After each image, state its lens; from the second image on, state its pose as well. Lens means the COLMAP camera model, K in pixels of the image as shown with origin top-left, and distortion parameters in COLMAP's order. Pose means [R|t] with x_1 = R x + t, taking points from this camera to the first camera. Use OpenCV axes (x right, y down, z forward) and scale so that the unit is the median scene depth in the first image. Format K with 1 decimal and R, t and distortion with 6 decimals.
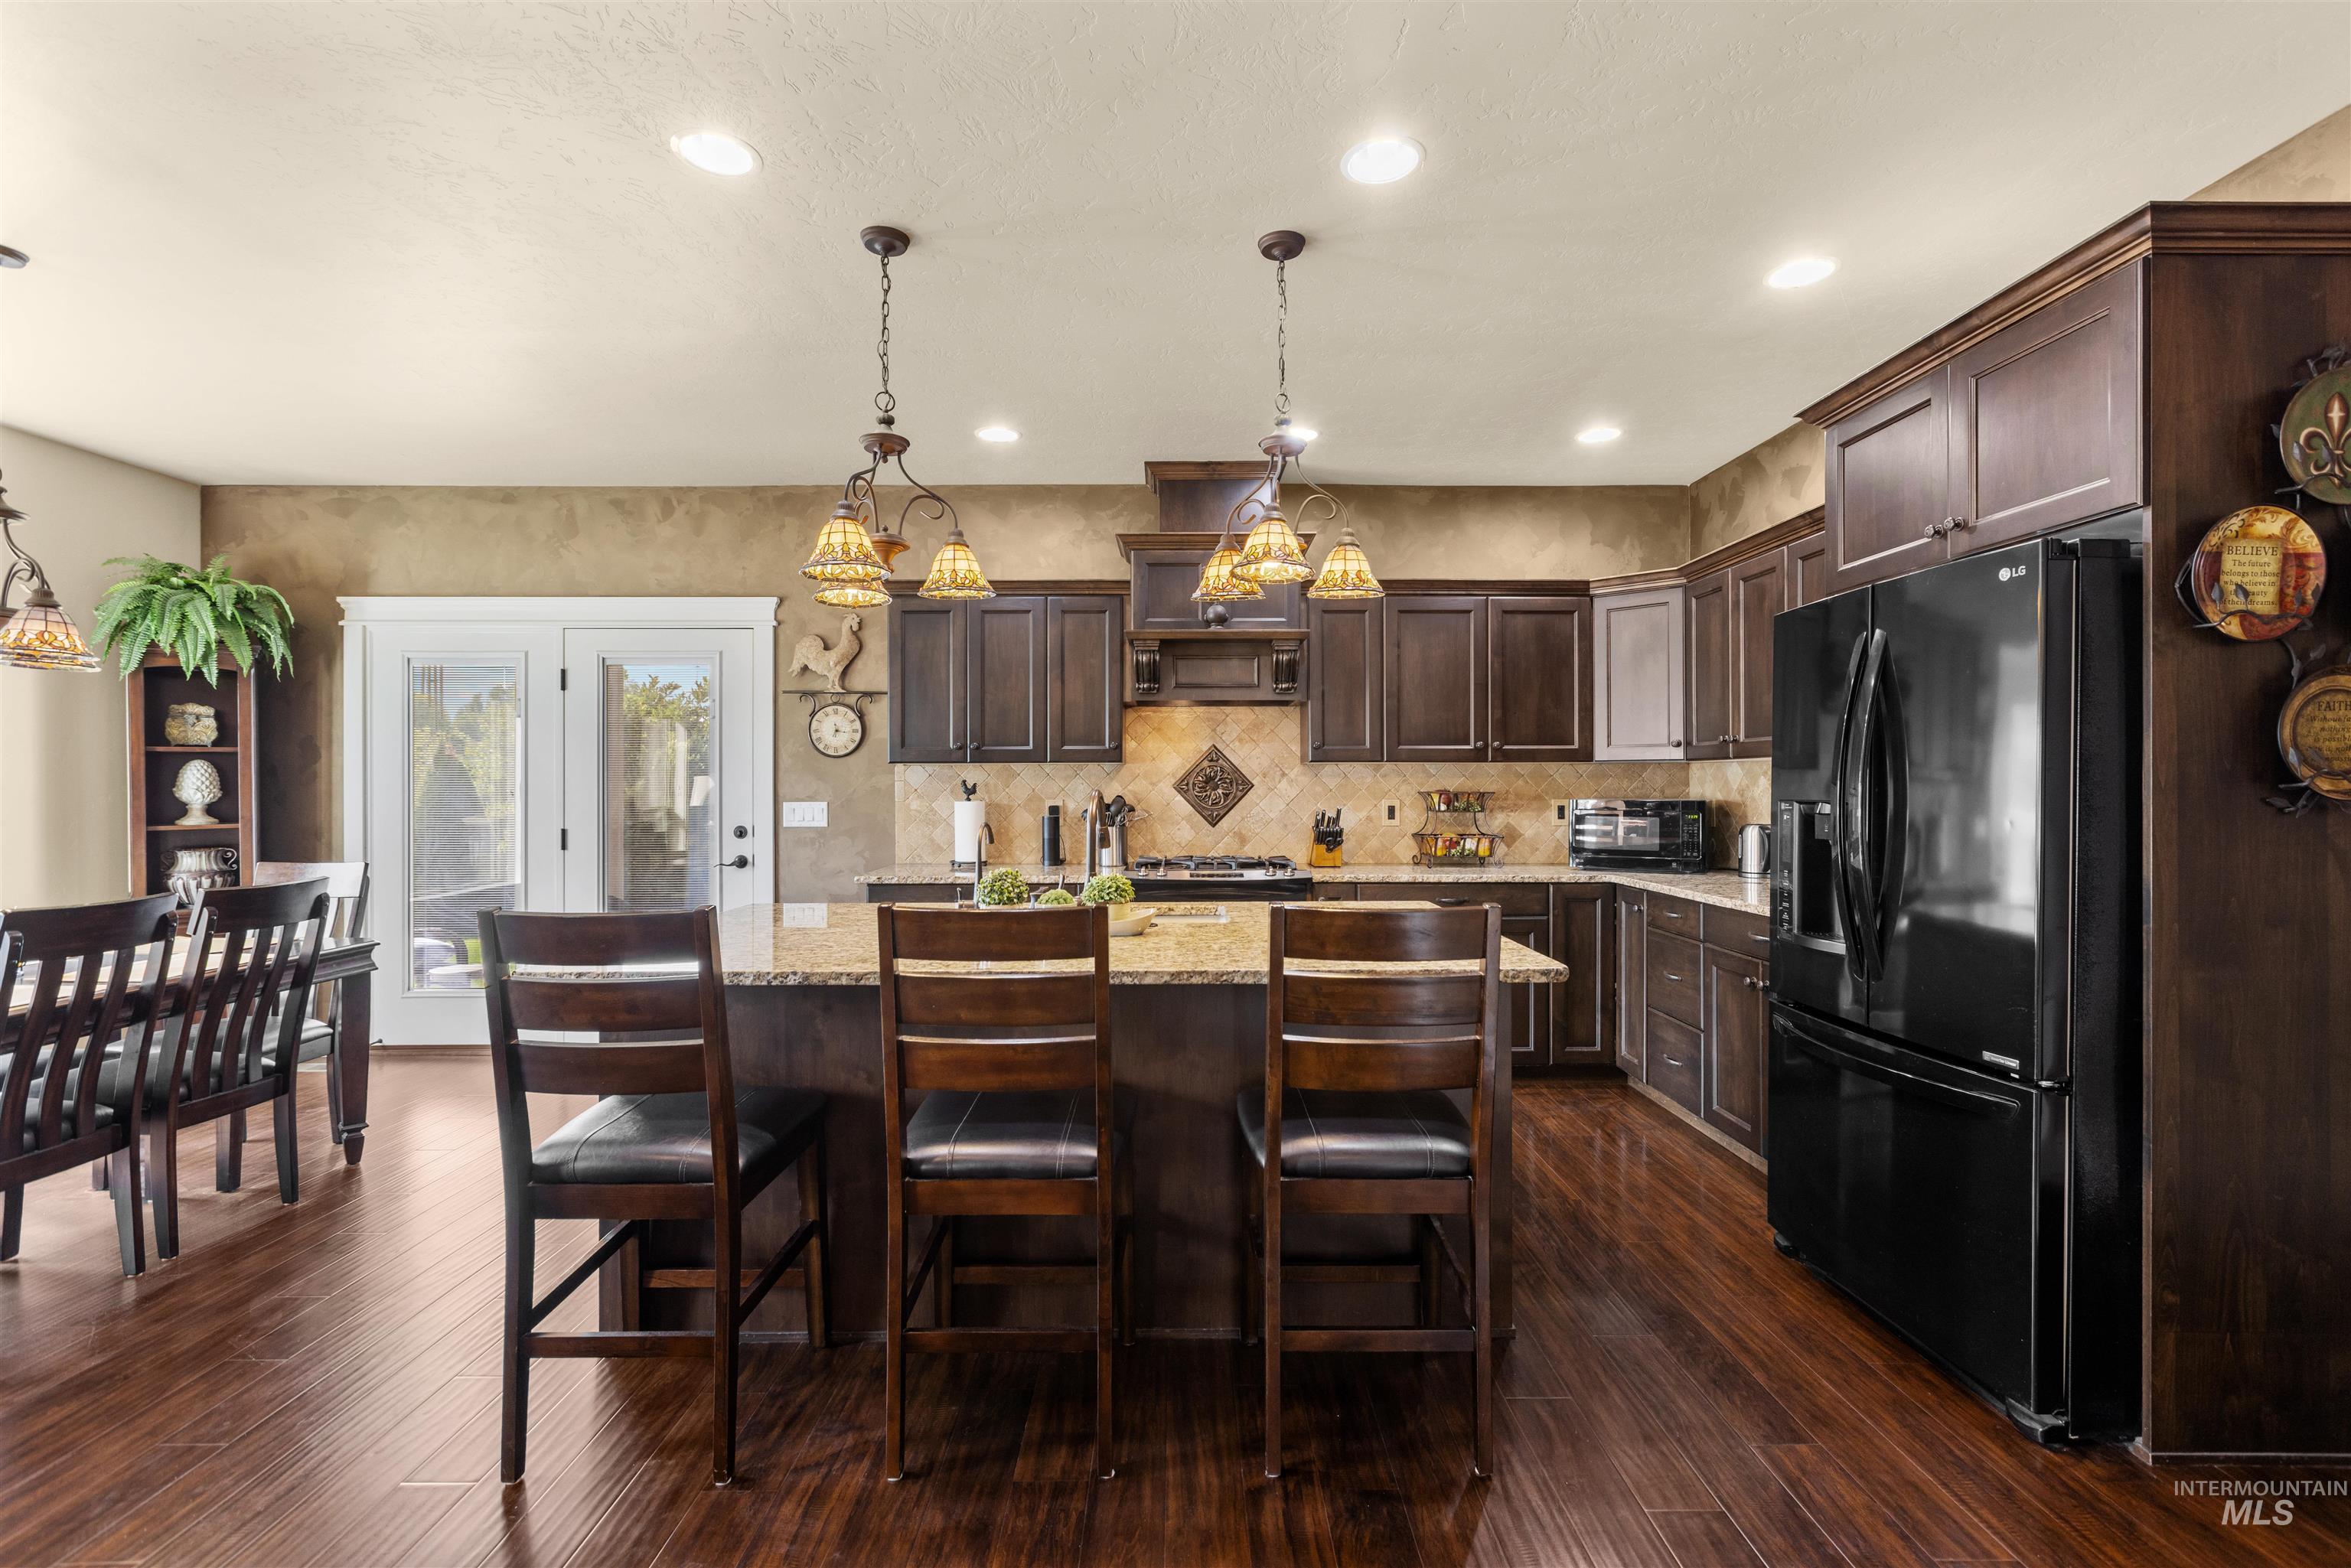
lens RADIAL K [[1027.8, 0, 1201.9], [0, 1027.8, 784.4], [0, 0, 1]] dist [0.021409, -0.017831]
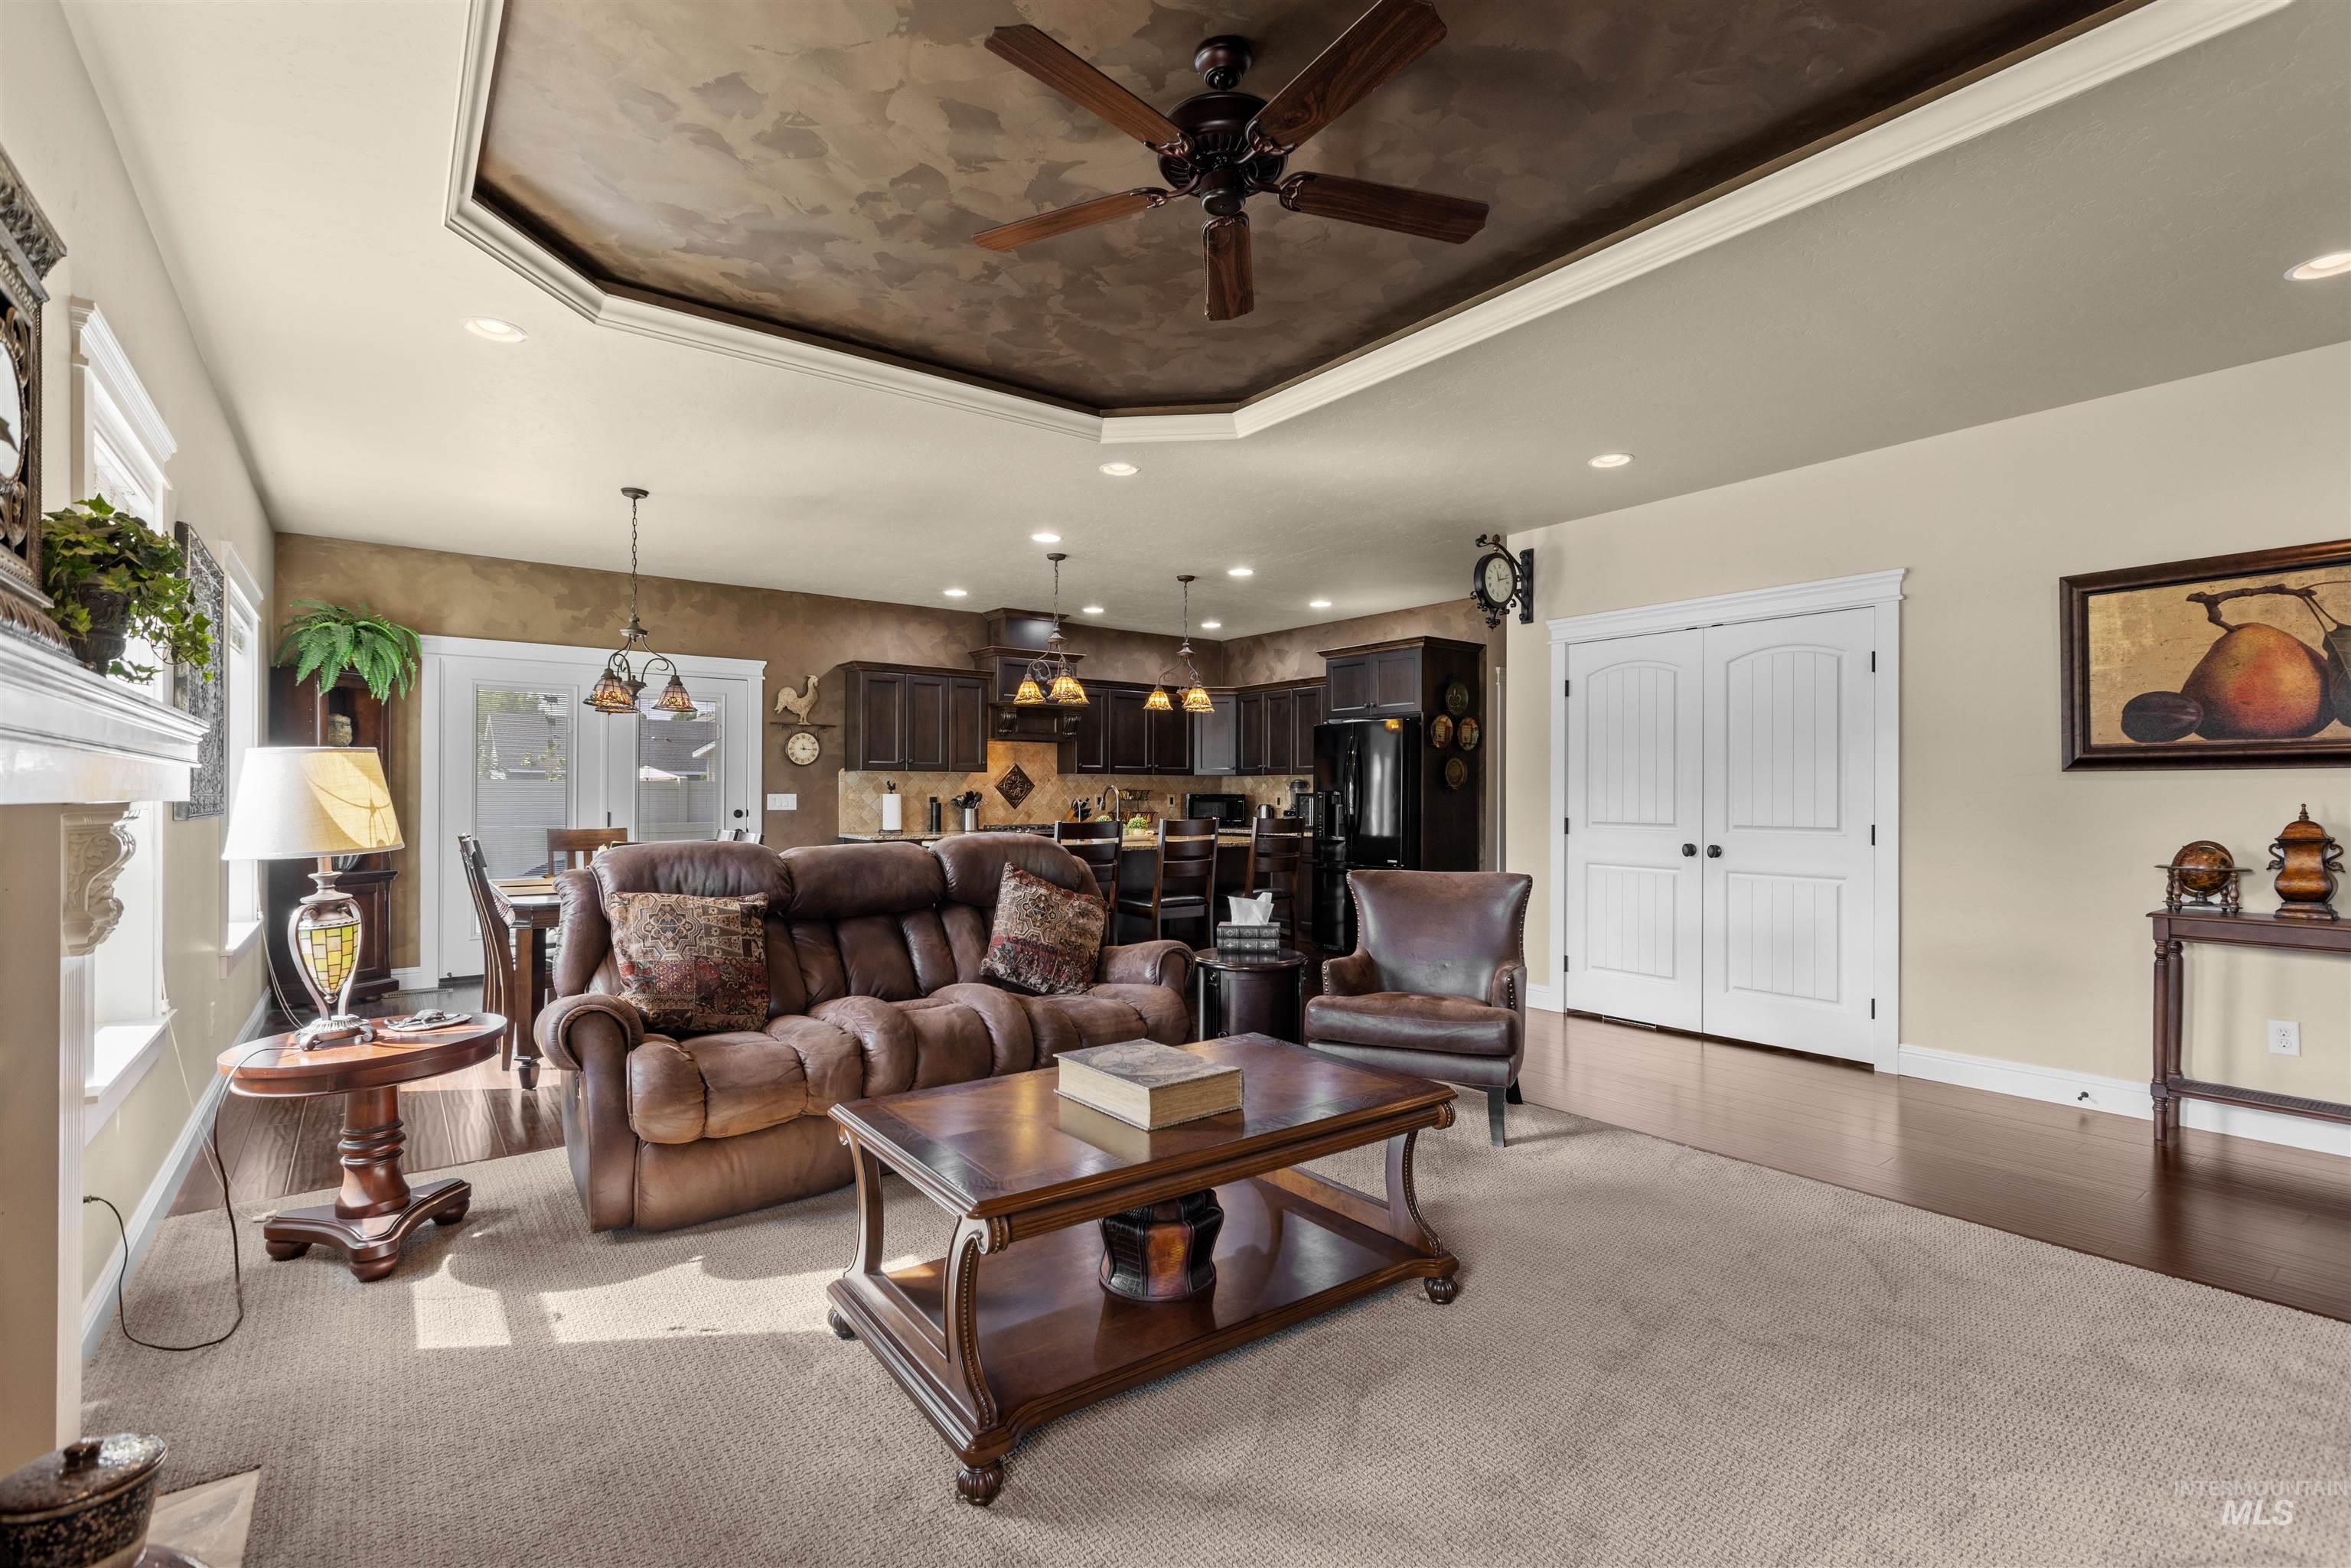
lens RADIAL K [[1055.5, 0, 1171.7], [0, 1055.5, 772.7], [0, 0, 1]] dist [0.003265, 0.000442]
pose [[0.805572, 0.017156, 0.592250, -0.879624], [-0.004937, 0.999740, -0.022244, 0.018247], [-0.592478, 0.014995, 0.805447, -0.652793]]
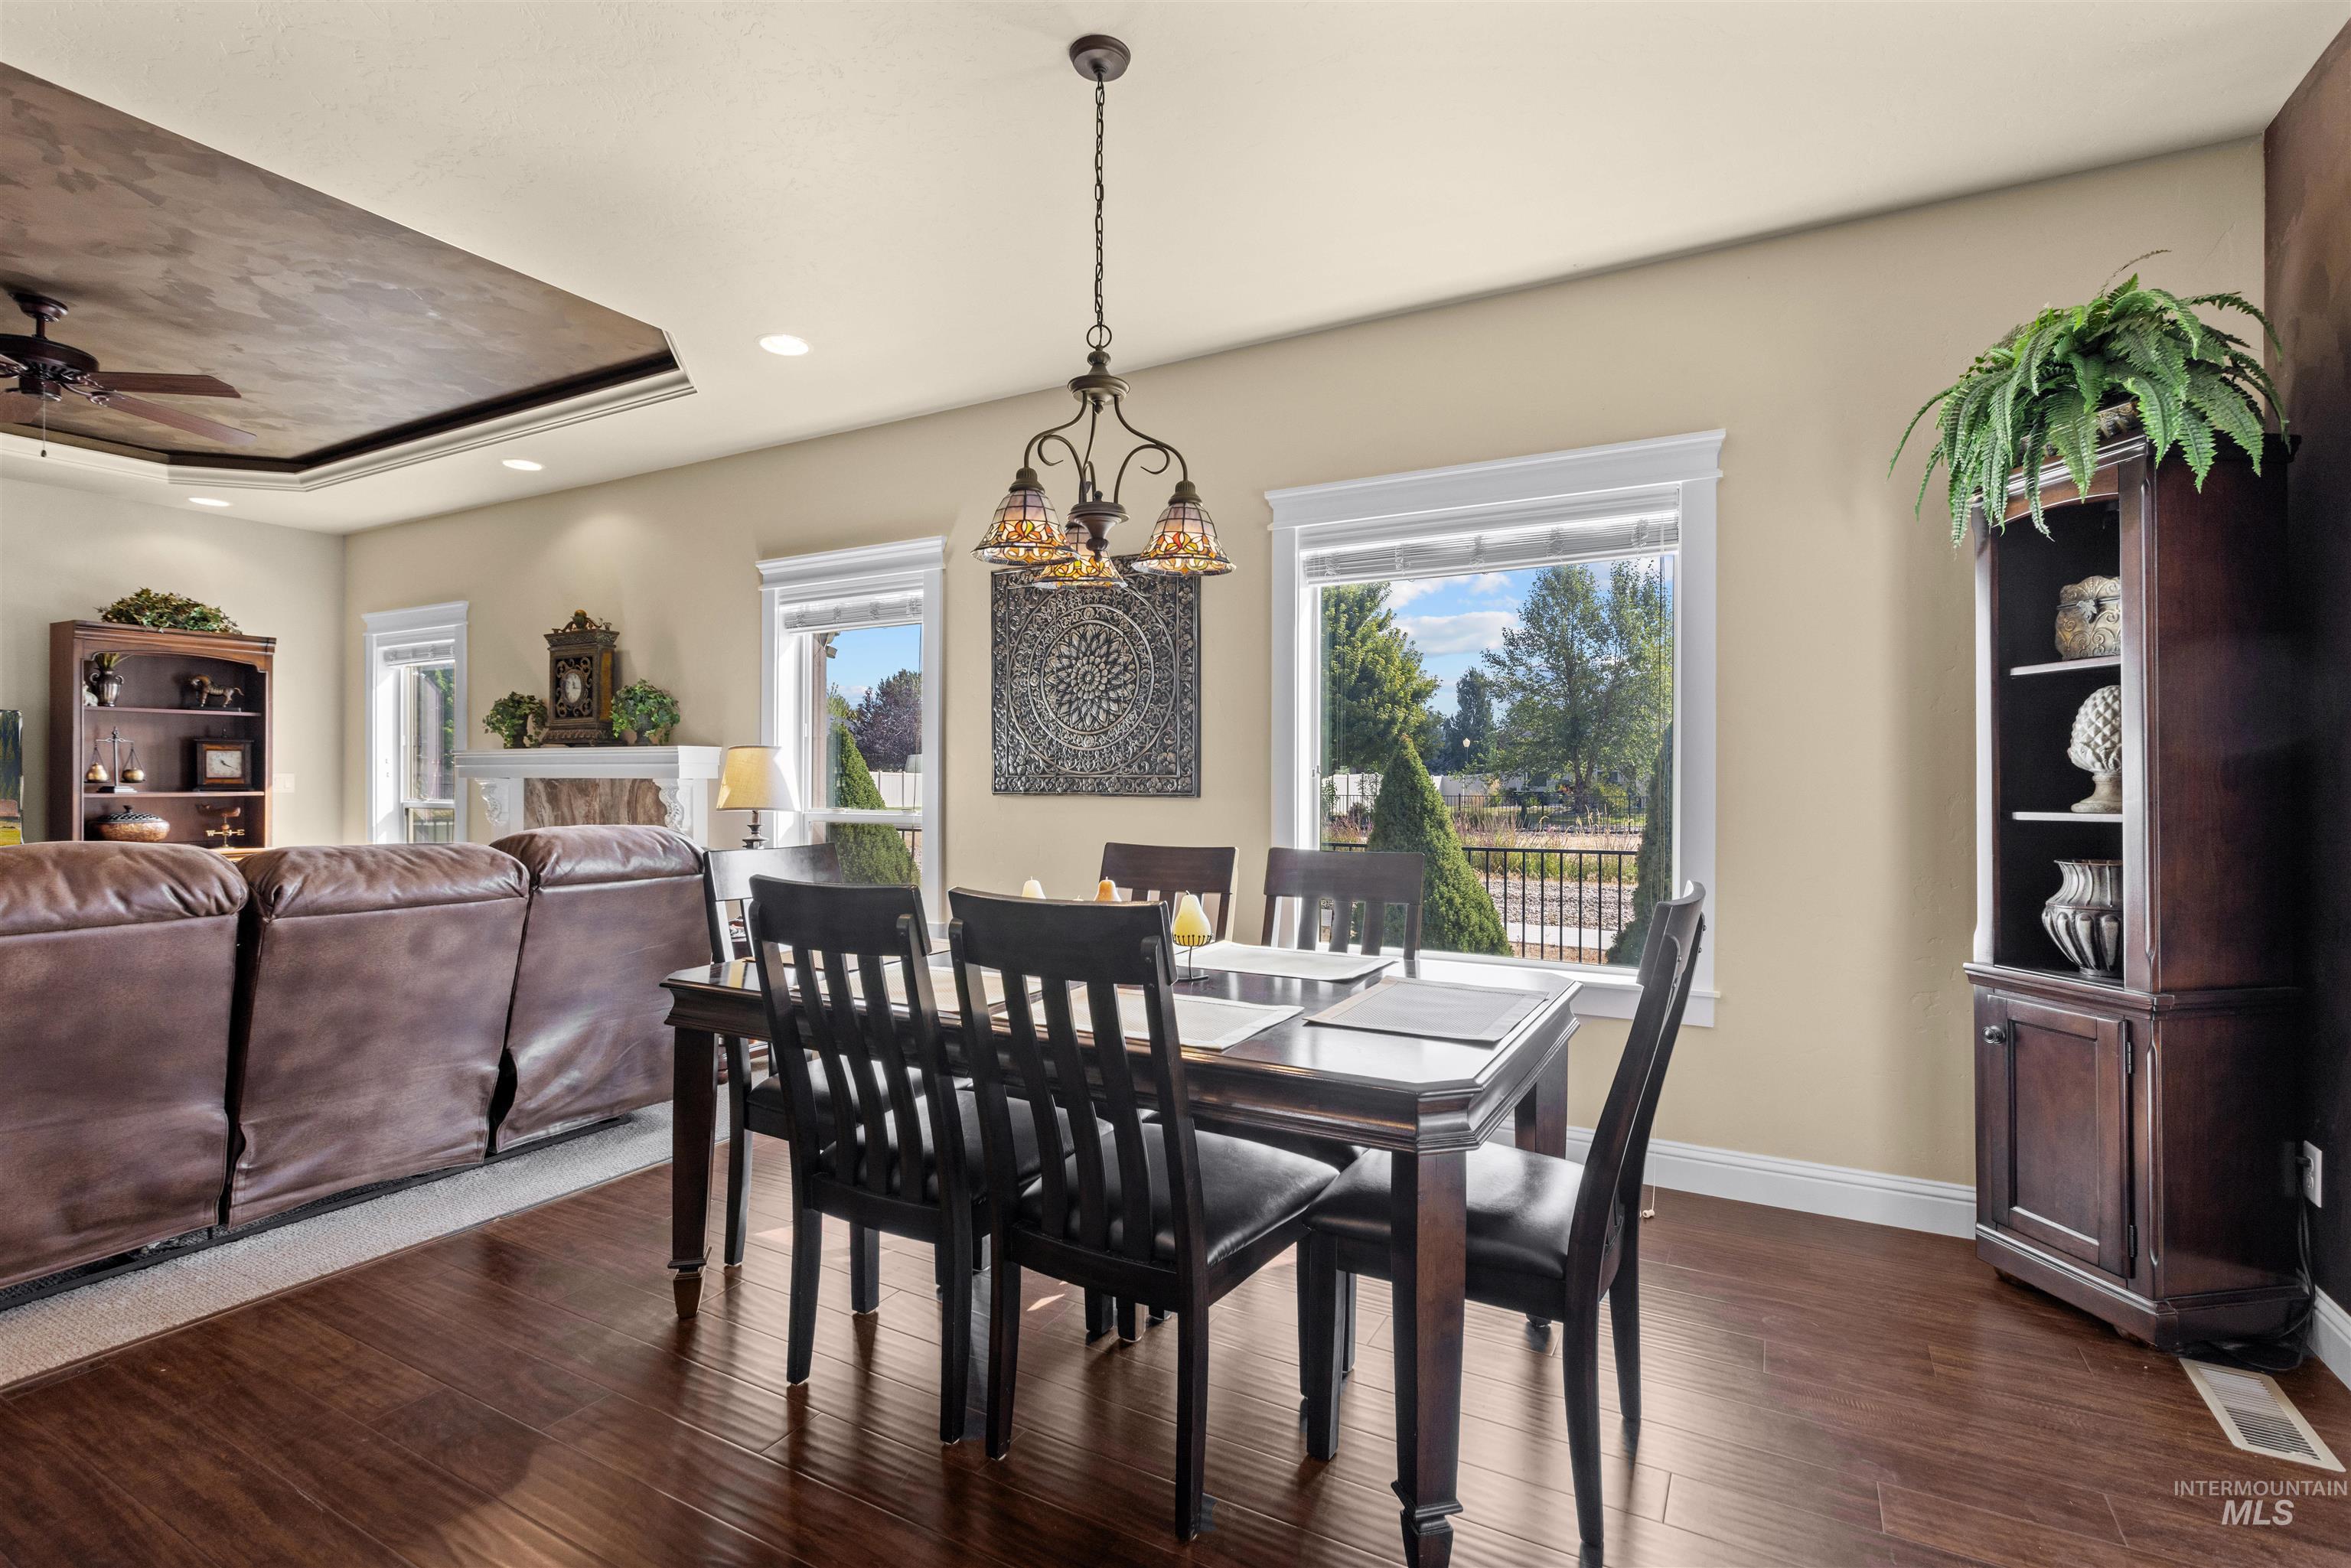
lens RADIAL K [[1081.0, 0, 1183.8], [0, 1081.0, 791.8], [0, 0, 1]] dist [-0.003900, -0.000222]
pose [[-0.506684, 0.015889, -0.861986, -0.275114], [0.002755, 0.999855, 0.016811, 0.018769], [0.862128, 0.006143, -0.506654, 0.858750]]
